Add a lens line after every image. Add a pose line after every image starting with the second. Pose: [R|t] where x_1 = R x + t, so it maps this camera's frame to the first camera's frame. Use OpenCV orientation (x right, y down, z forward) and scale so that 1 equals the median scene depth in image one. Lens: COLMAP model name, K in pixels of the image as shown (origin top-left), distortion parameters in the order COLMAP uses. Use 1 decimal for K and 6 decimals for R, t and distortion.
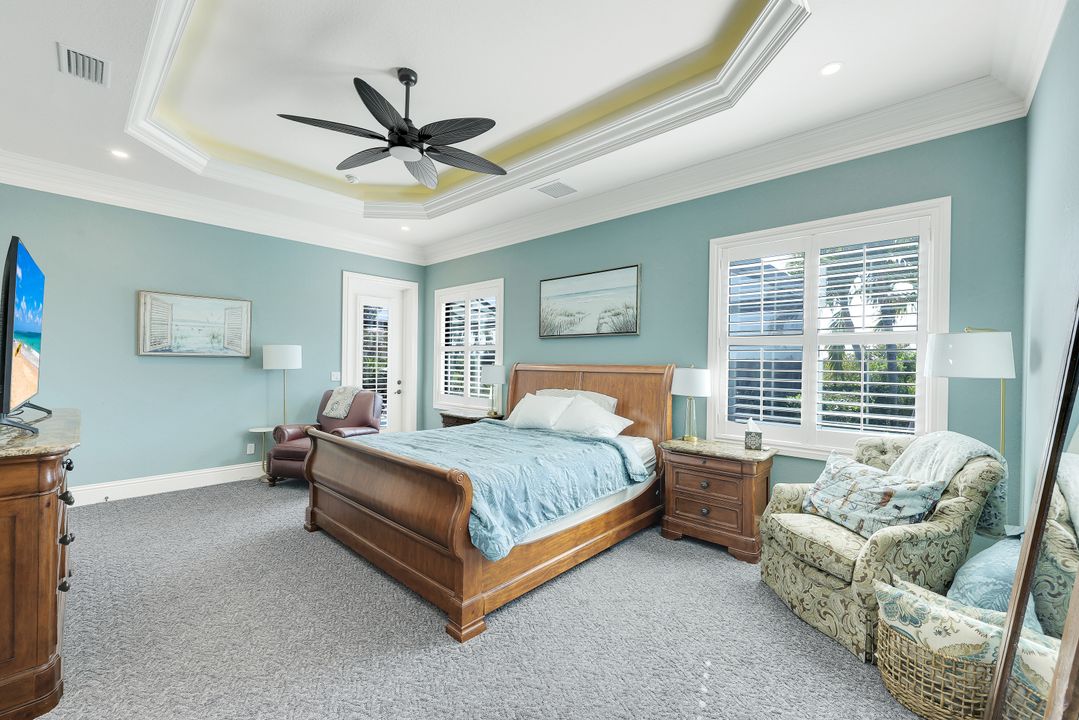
lens RADIAL K [[444.9, 0, 540.3], [0, 444.9, 355.3], [0, 0, 1]] dist [0.012186, 0.000090]
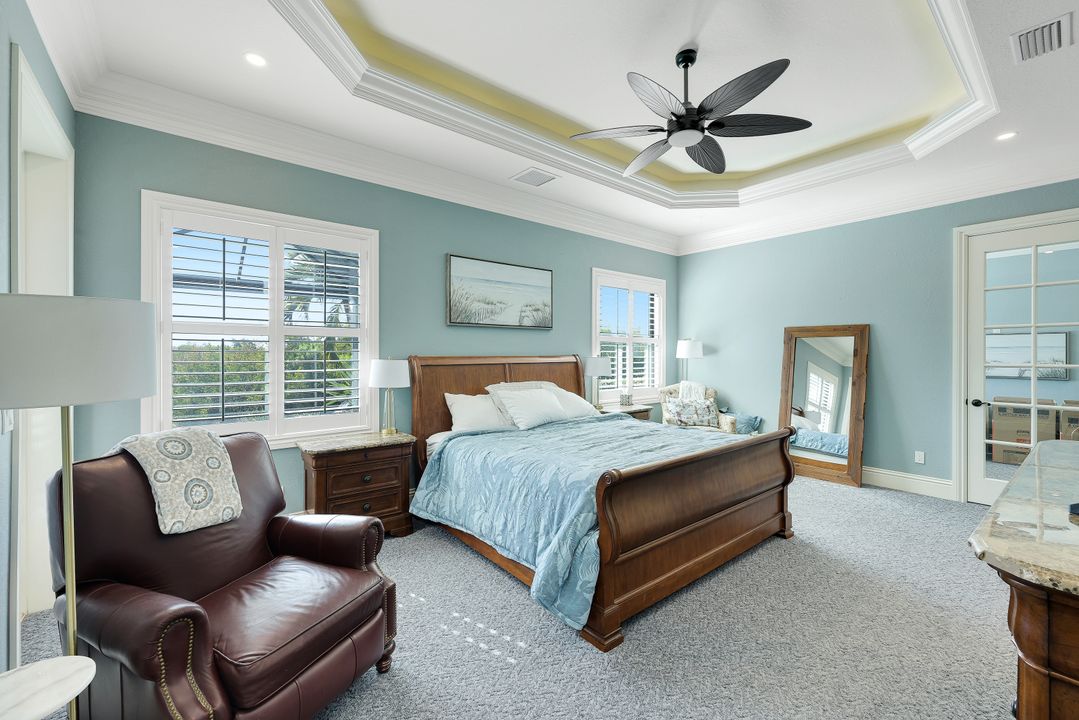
lens RADIAL K [[440.6, 0, 542.9], [0, 440.6, 351.5], [0, 0, 1]] dist [-0.000030, 0.000068]
pose [[0.137401, -0.002534, 0.990512, -0.869494], [-0.010846, 0.999933, 0.004063, 0.005877], [-0.990456, -0.011301, 0.137364, 0.799400]]
